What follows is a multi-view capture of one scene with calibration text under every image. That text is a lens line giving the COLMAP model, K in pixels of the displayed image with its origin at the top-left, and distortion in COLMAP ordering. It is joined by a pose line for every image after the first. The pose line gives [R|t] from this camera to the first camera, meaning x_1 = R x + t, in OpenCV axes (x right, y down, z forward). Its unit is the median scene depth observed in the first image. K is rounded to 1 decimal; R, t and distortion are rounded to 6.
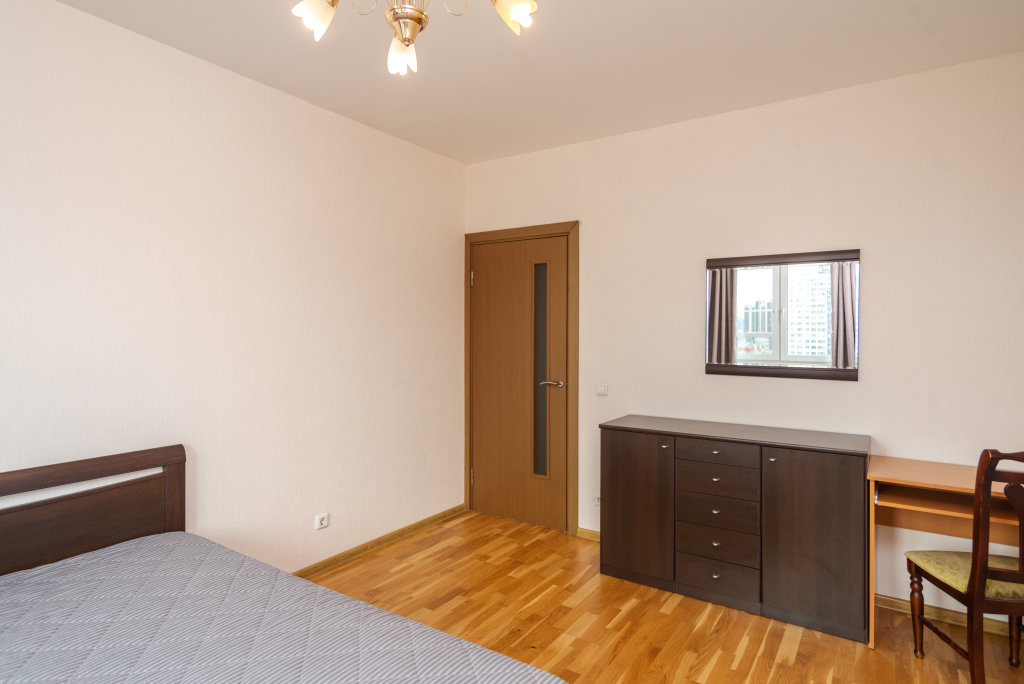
lens RADIAL K [[562.5, 0, 512.0], [0, 562.5, 342.0], [0, 0, 1]] dist [0.015533, 0.000097]
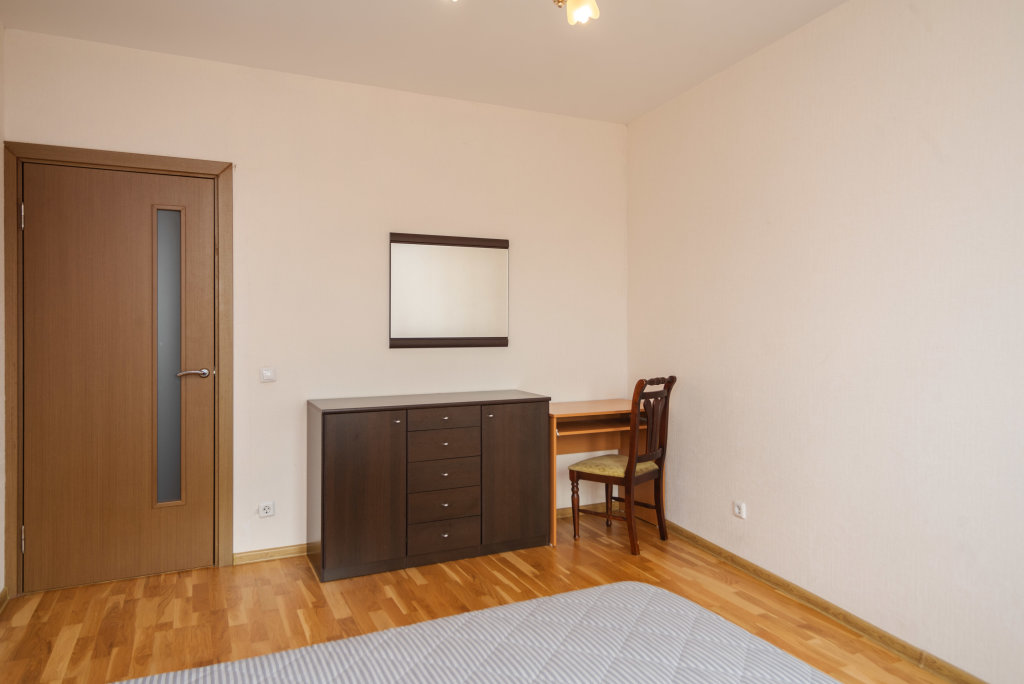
lens RADIAL K [[690.5, 0, 514.3], [0, 690.5, 322.4], [0, 0, 1]] dist [0.020352, -0.001891]
pose [[0.503987, -0.006358, 0.863688, -0.648137], [0.014094, 0.999900, -0.000864, 0.016701], [-0.863596, 0.012609, 0.504027, 0.215105]]
